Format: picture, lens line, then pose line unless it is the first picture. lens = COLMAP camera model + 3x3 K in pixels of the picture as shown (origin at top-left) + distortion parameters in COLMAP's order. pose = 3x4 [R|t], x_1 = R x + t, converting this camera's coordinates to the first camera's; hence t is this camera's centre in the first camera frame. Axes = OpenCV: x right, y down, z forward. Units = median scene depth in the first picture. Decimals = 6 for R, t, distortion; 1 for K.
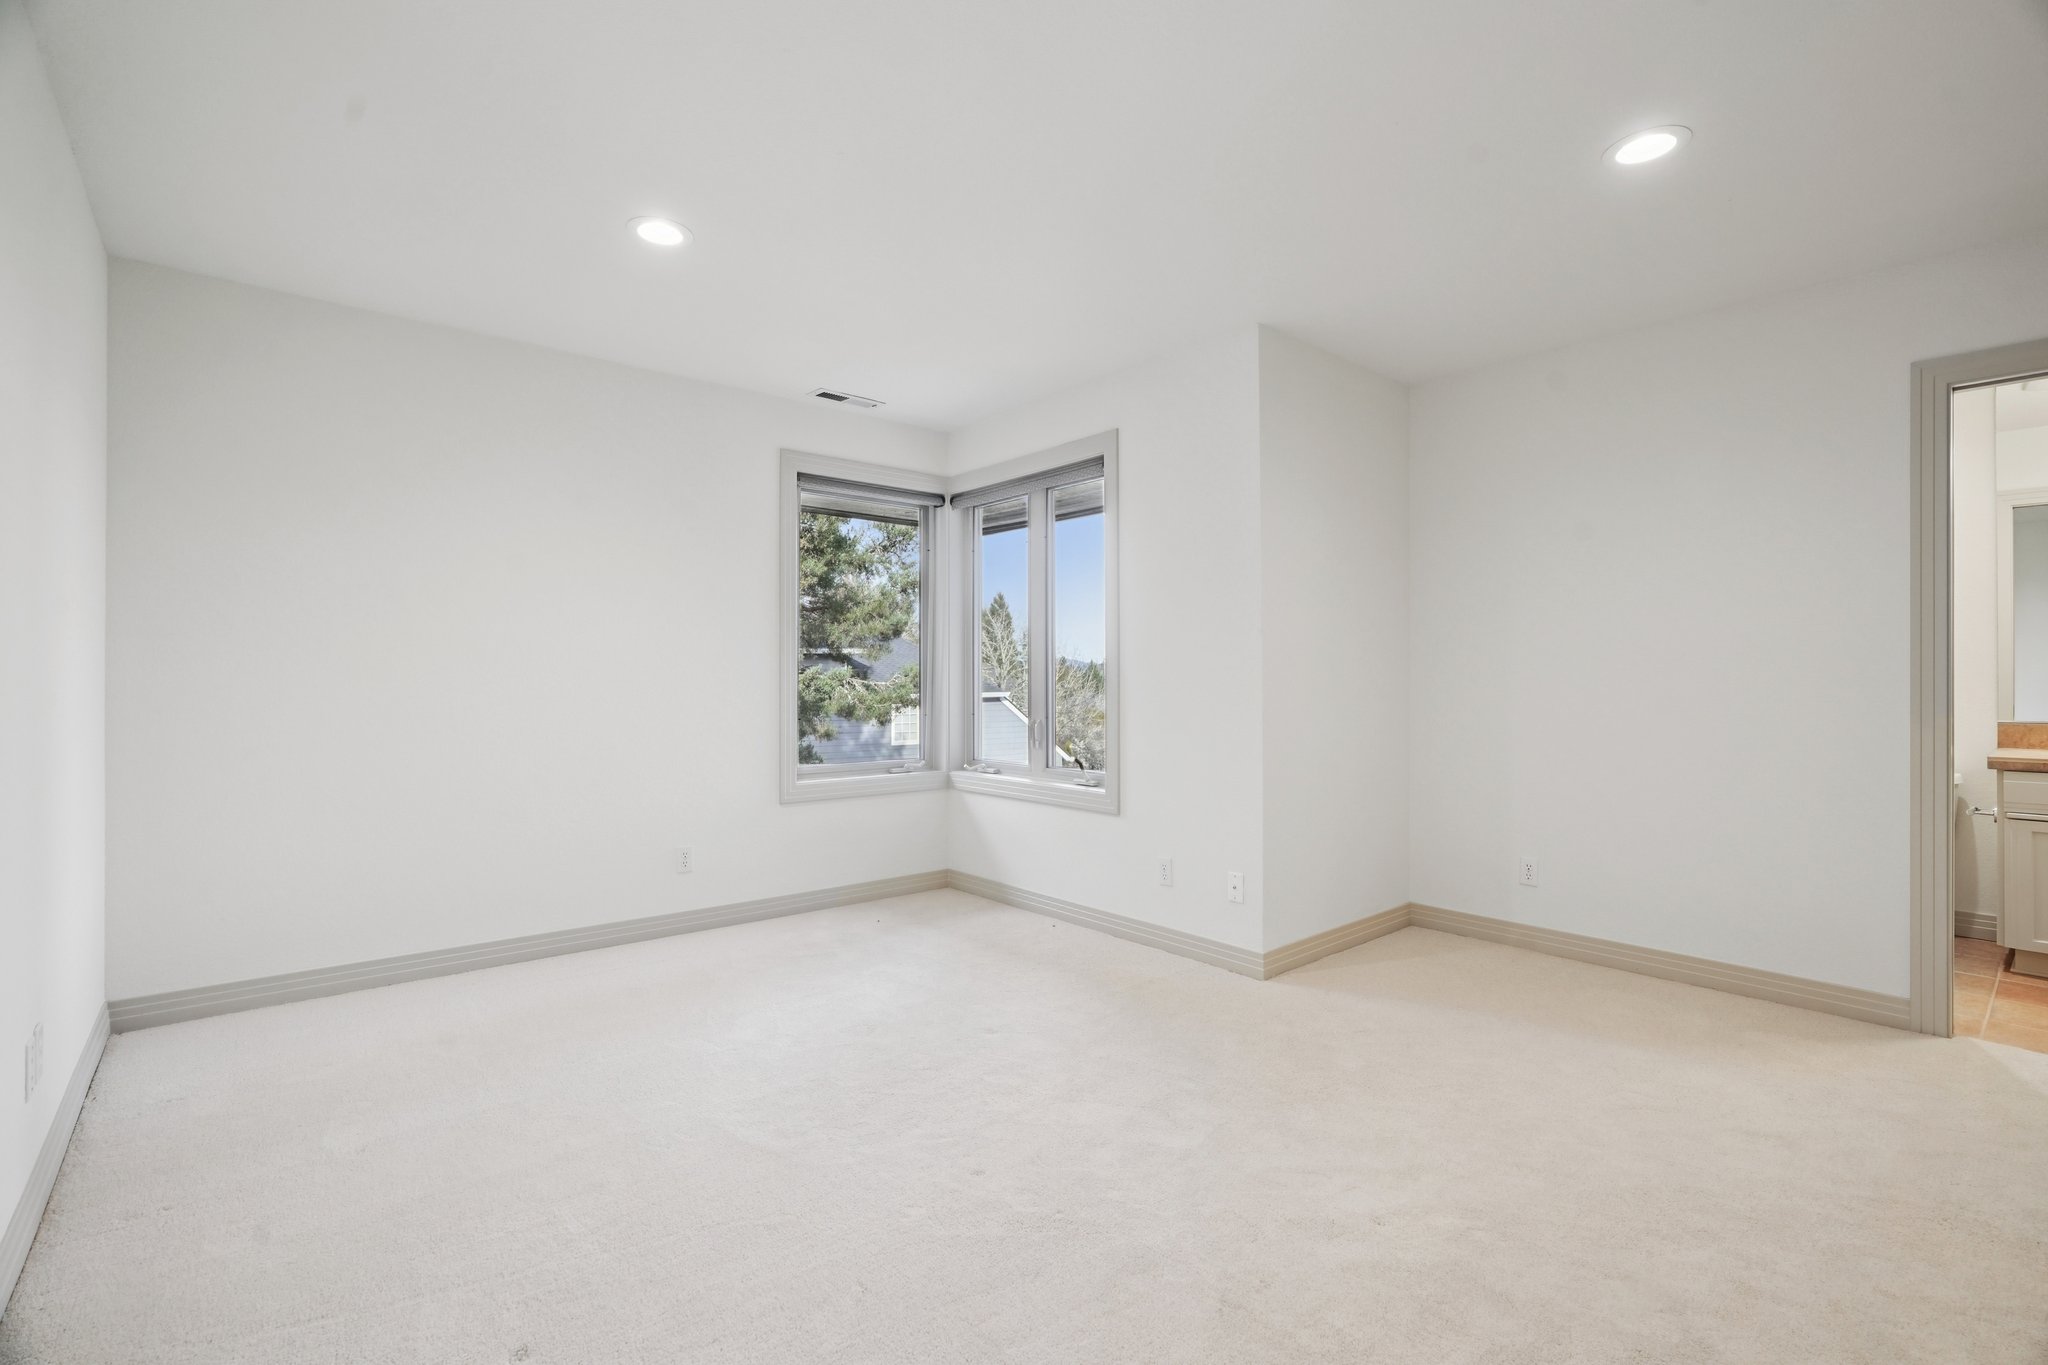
lens RADIAL K [[918.3, 0, 1019.8], [0, 918.3, 680.6], [0, 0, 1]] dist [-0.004105, 0.000744]
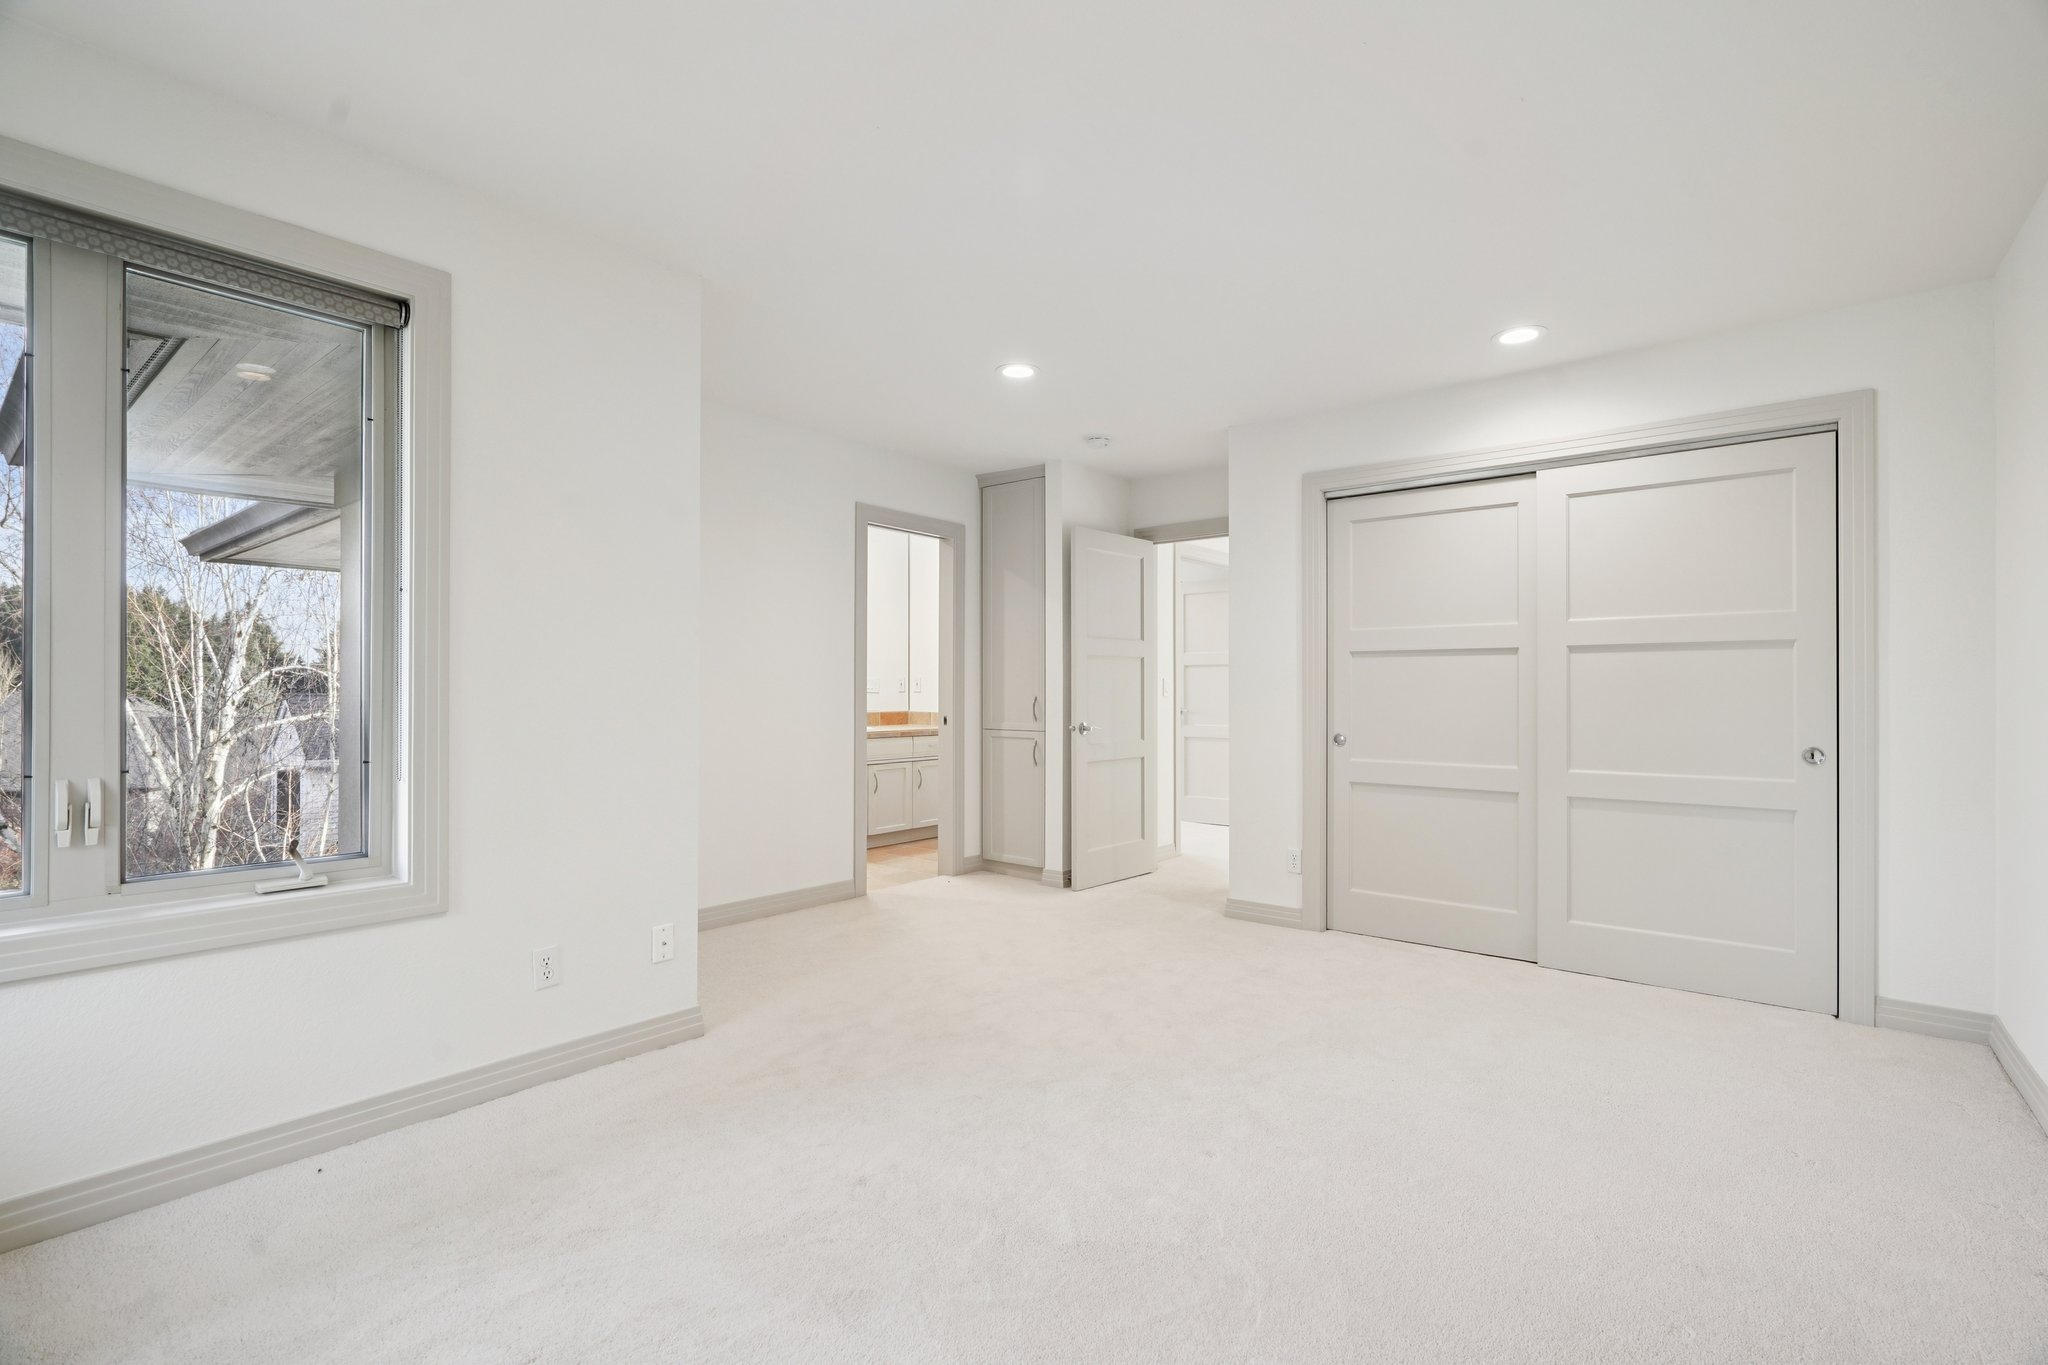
lens RADIAL K [[918.3, 0, 1019.8], [0, 918.3, 680.6], [0, 0, 1]] dist [-0.004105, 0.000744]
pose [[-0.167053, 0.004948, 0.985935, -0.628709], [-0.005831, 0.999965, -0.006006, -0.006311], [-0.985931, -0.006752, -0.167019, 0.828333]]
